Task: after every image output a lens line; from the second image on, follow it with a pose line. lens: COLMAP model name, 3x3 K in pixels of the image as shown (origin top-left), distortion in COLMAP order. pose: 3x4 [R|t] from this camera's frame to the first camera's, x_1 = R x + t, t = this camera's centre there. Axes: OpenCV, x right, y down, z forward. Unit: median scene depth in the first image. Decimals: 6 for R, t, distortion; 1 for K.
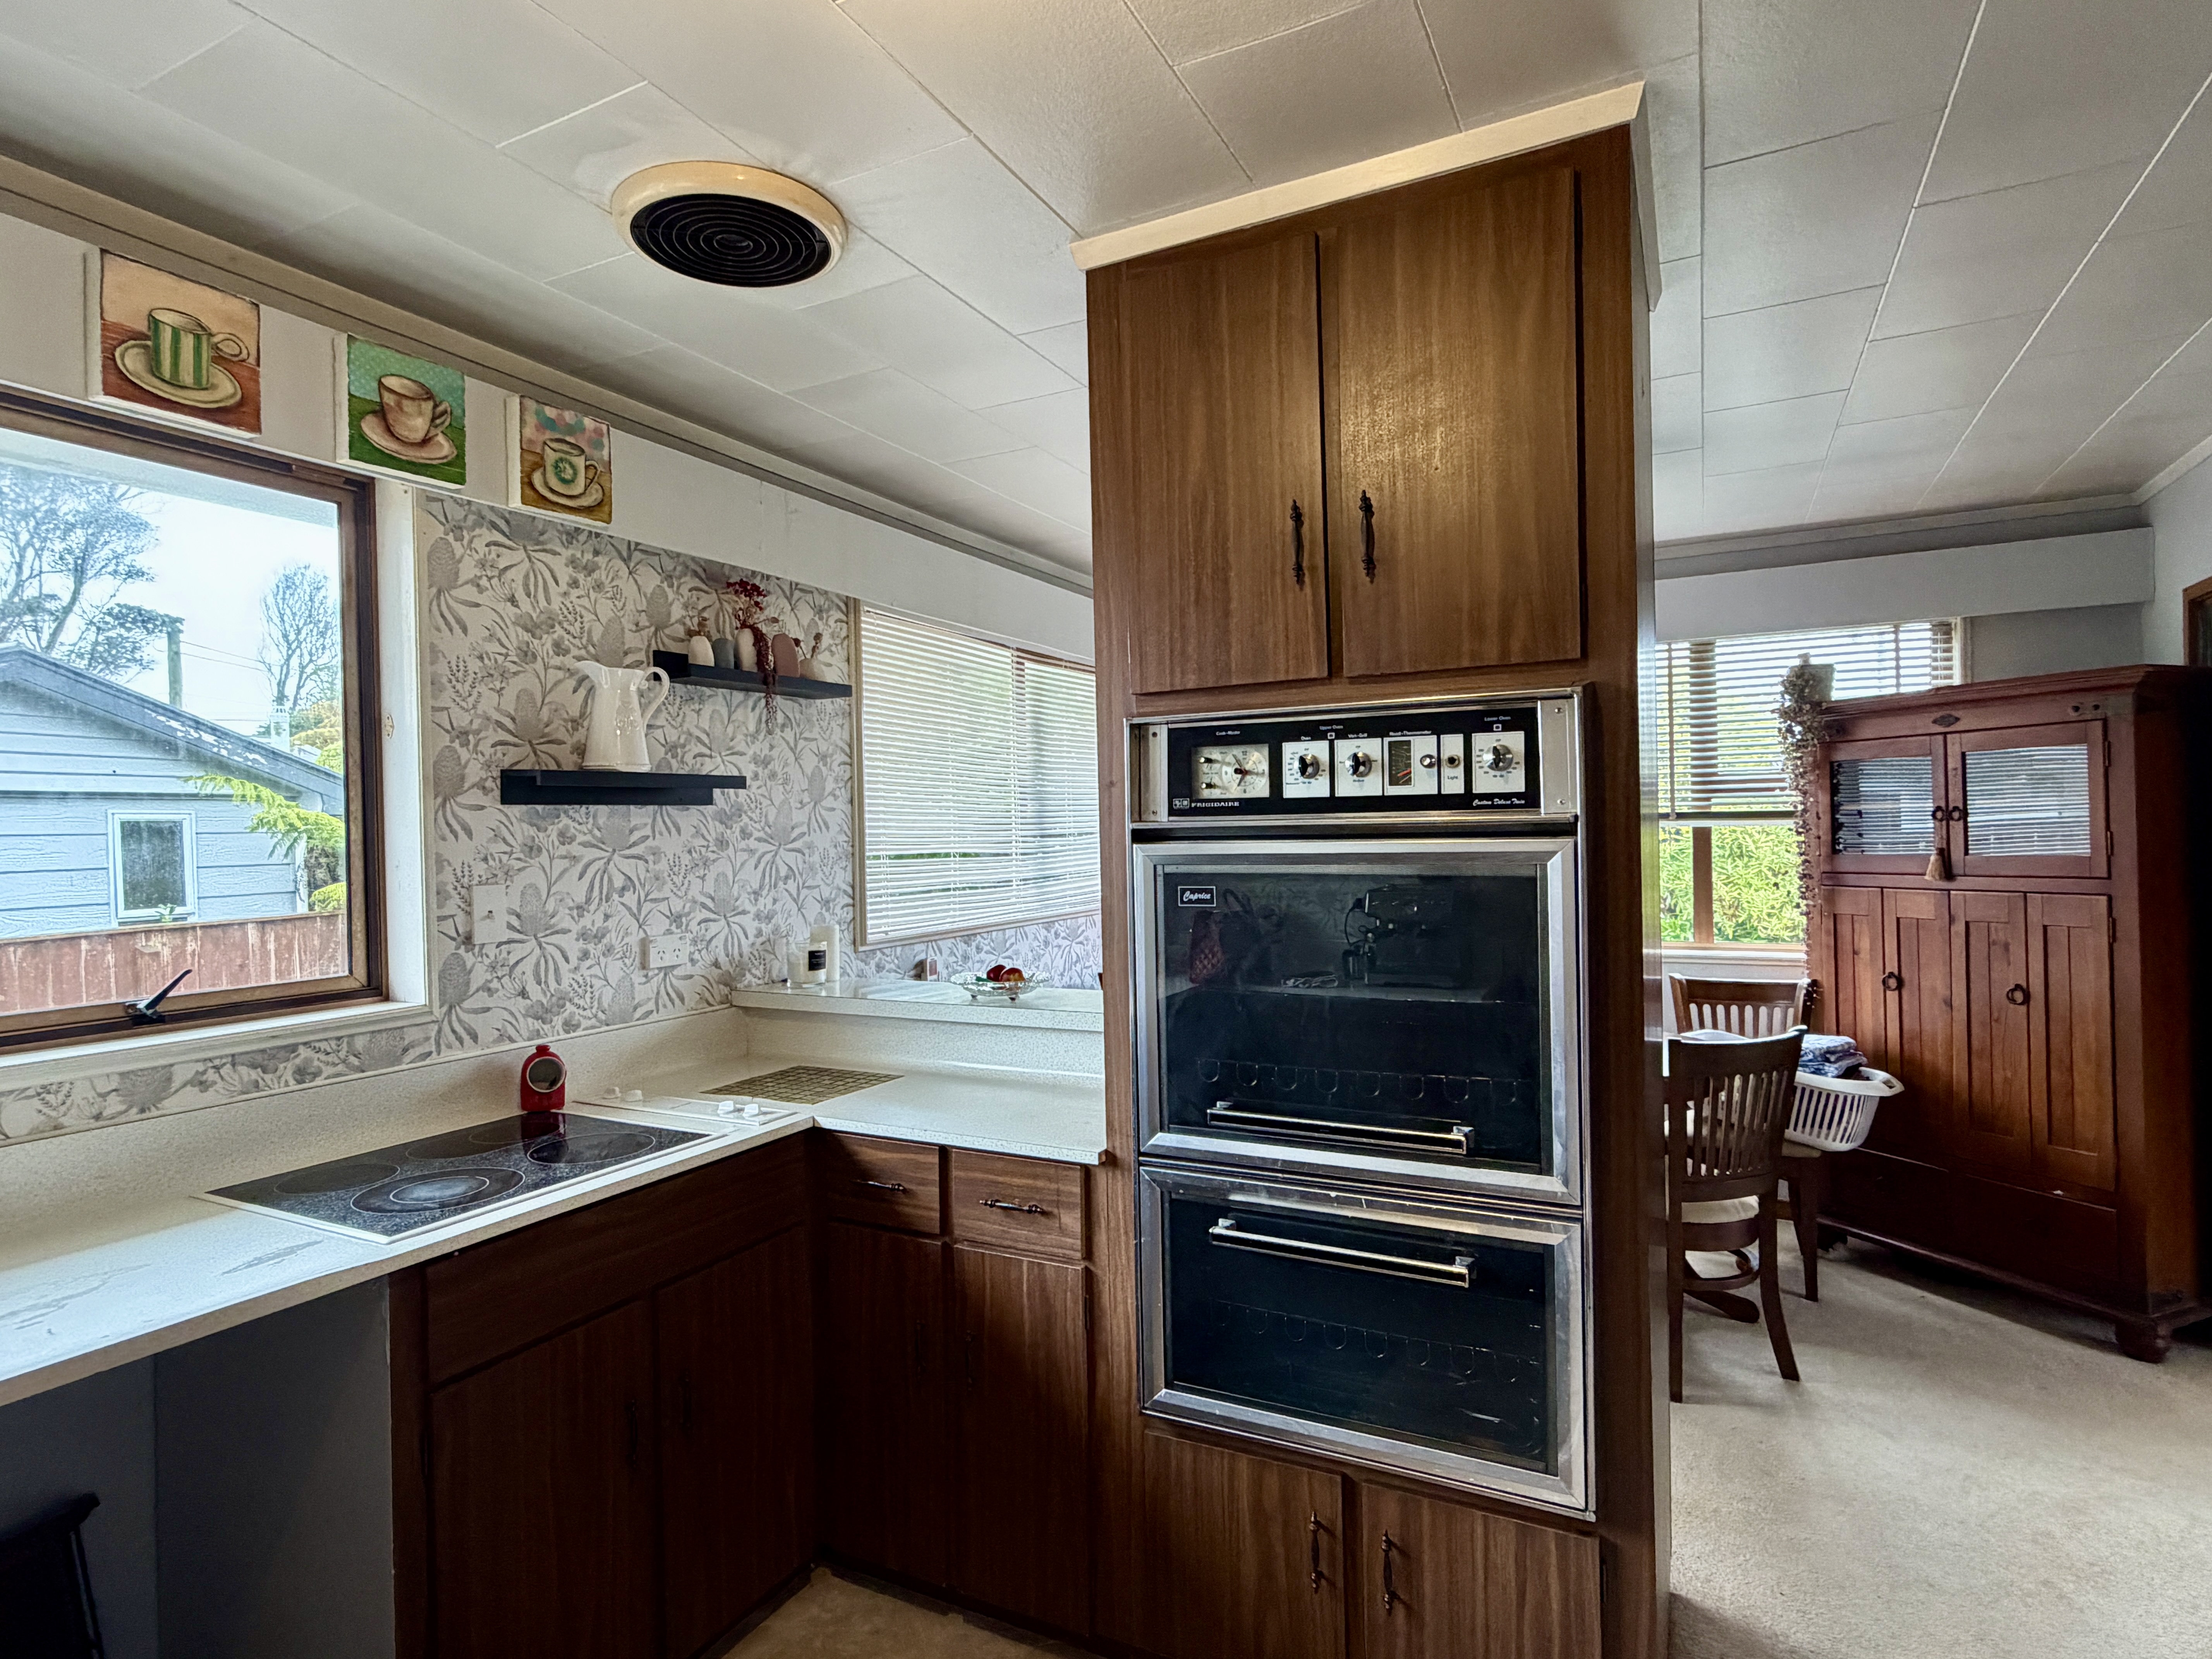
lens RADIAL K [[1164.3, 0, 1103.4], [0, 1164.3, 830.8], [0, 0, 1]] dist [-0.004943, -0.002540]
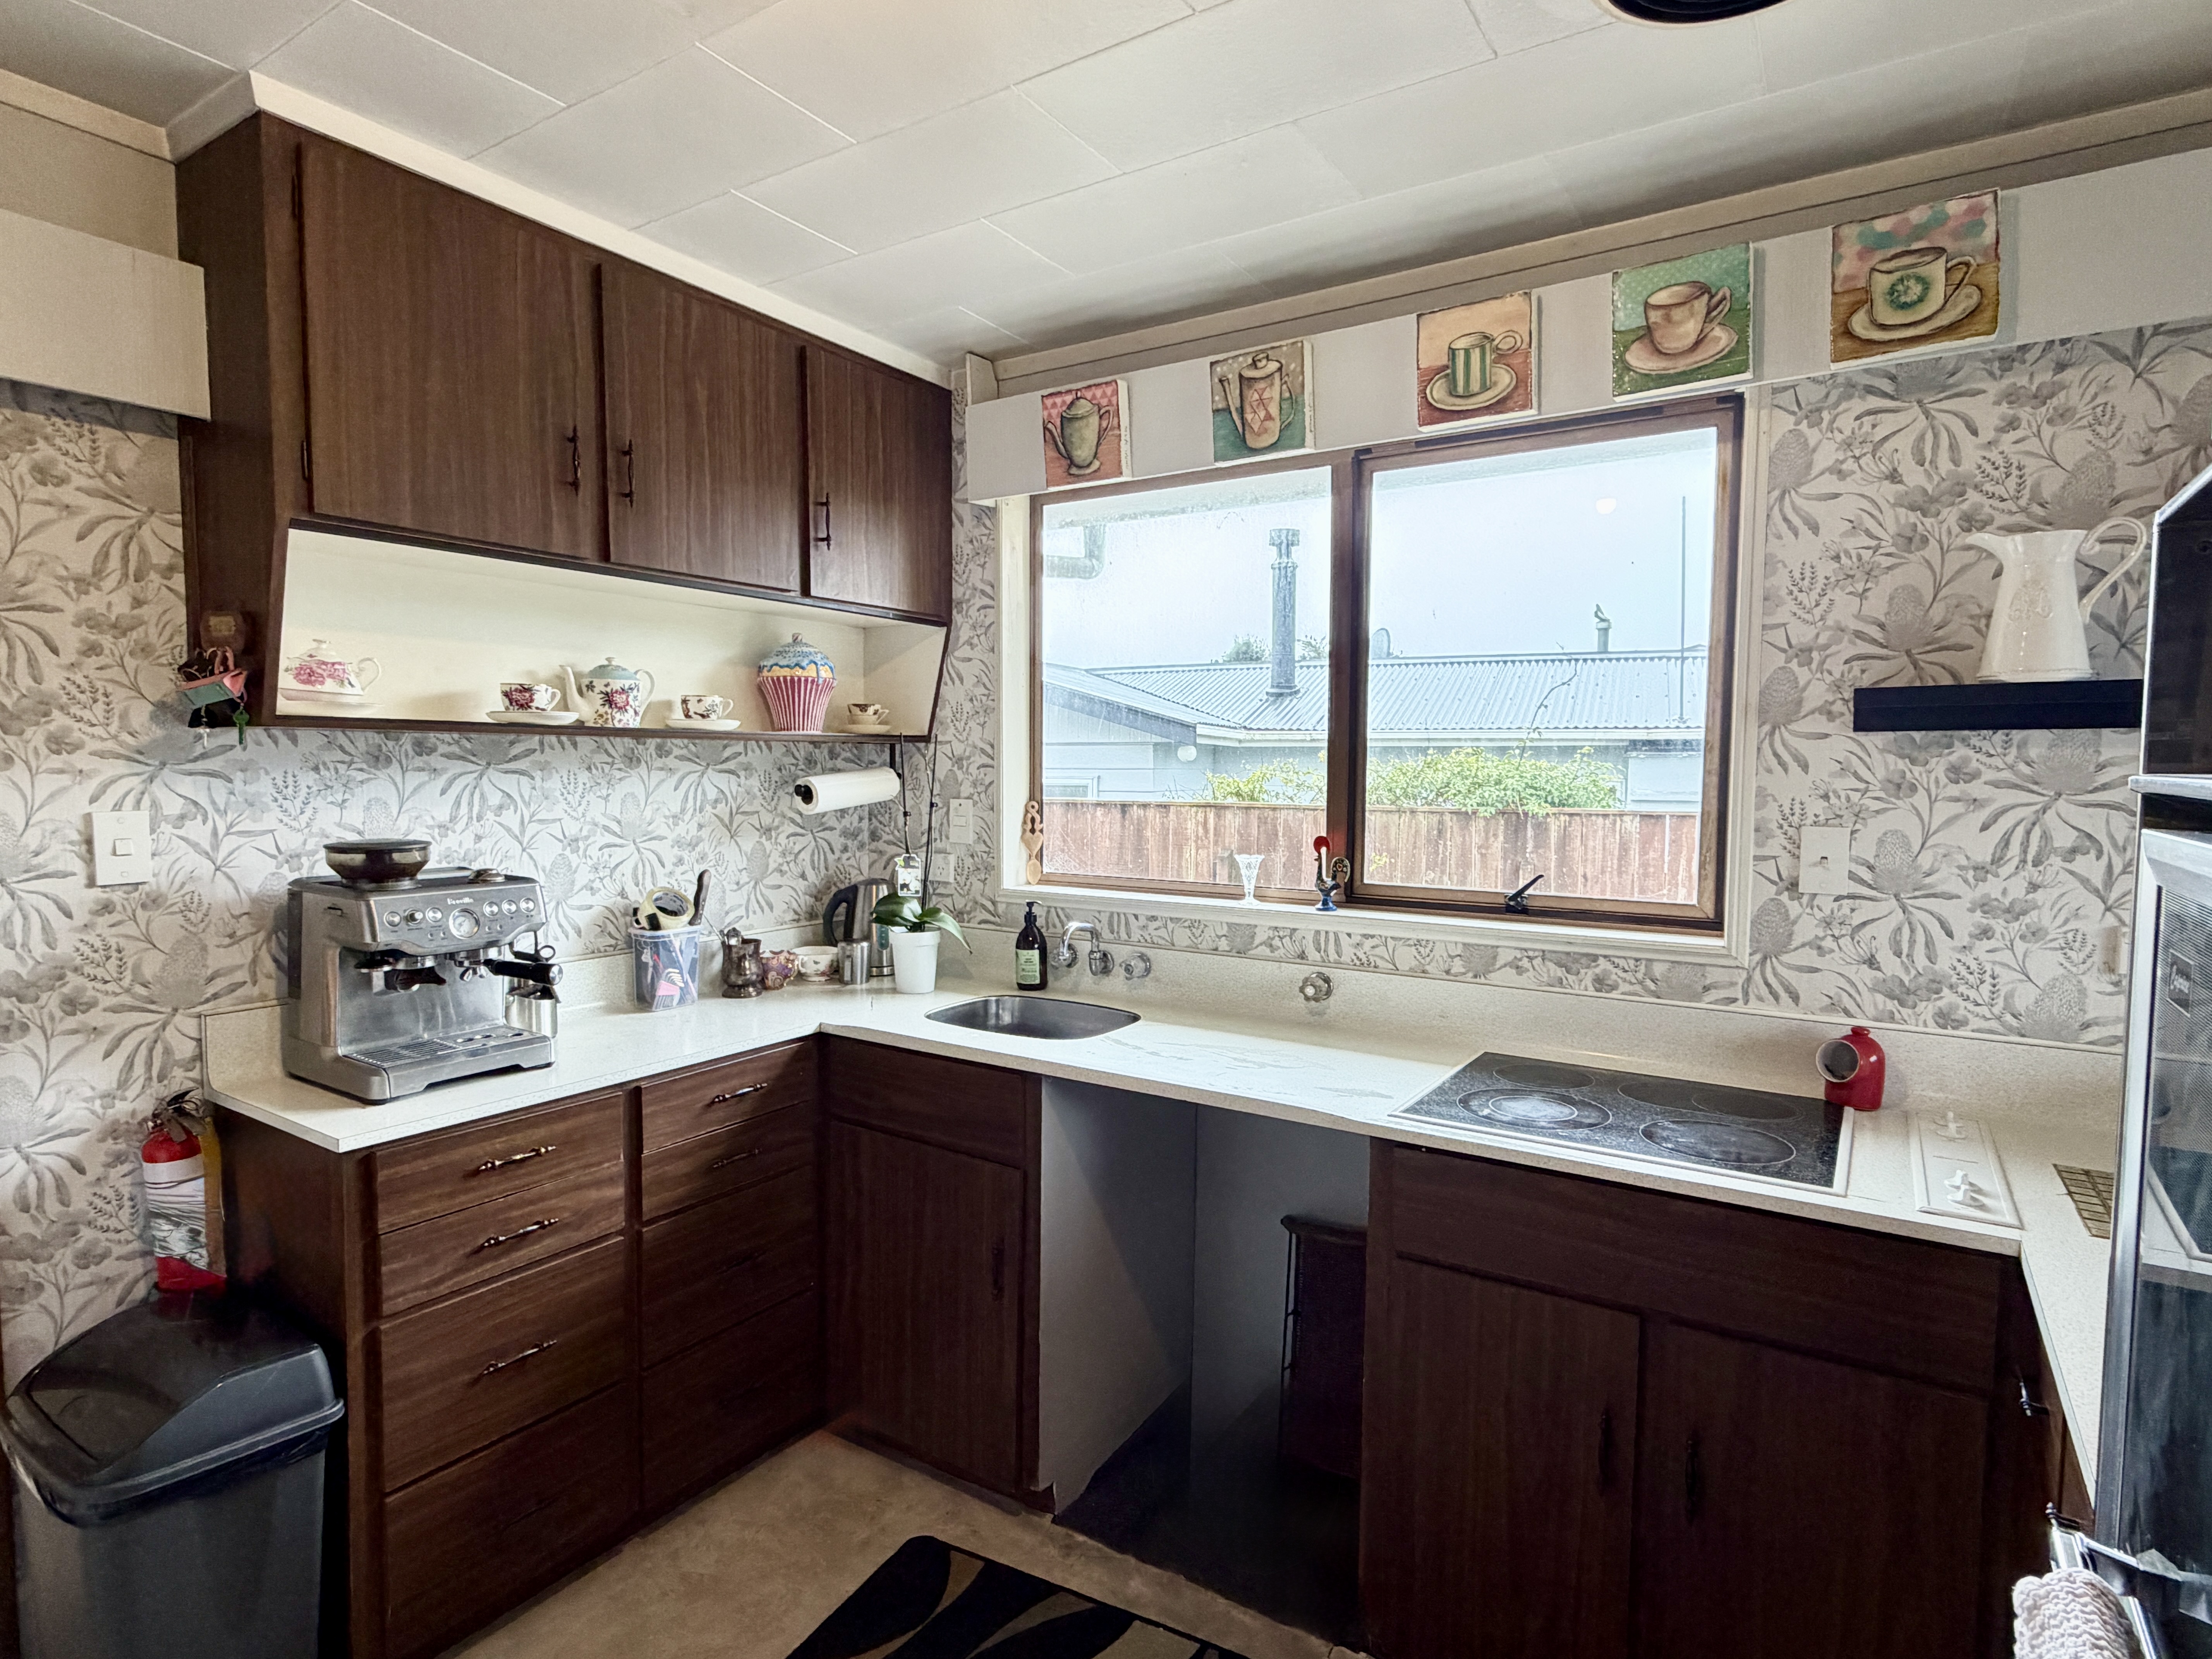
lens RADIAL K [[1164.3, 0, 1107.4], [0, 1164.3, 833.6], [0, 0, 1]] dist [-0.004943, -0.002540]
pose [[-0.107690, 0.078691, -0.991065, 0.381218], [-0.006242, 0.996789, 0.079824, -0.013410], [0.994165, 0.014782, -0.106853, 0.576097]]
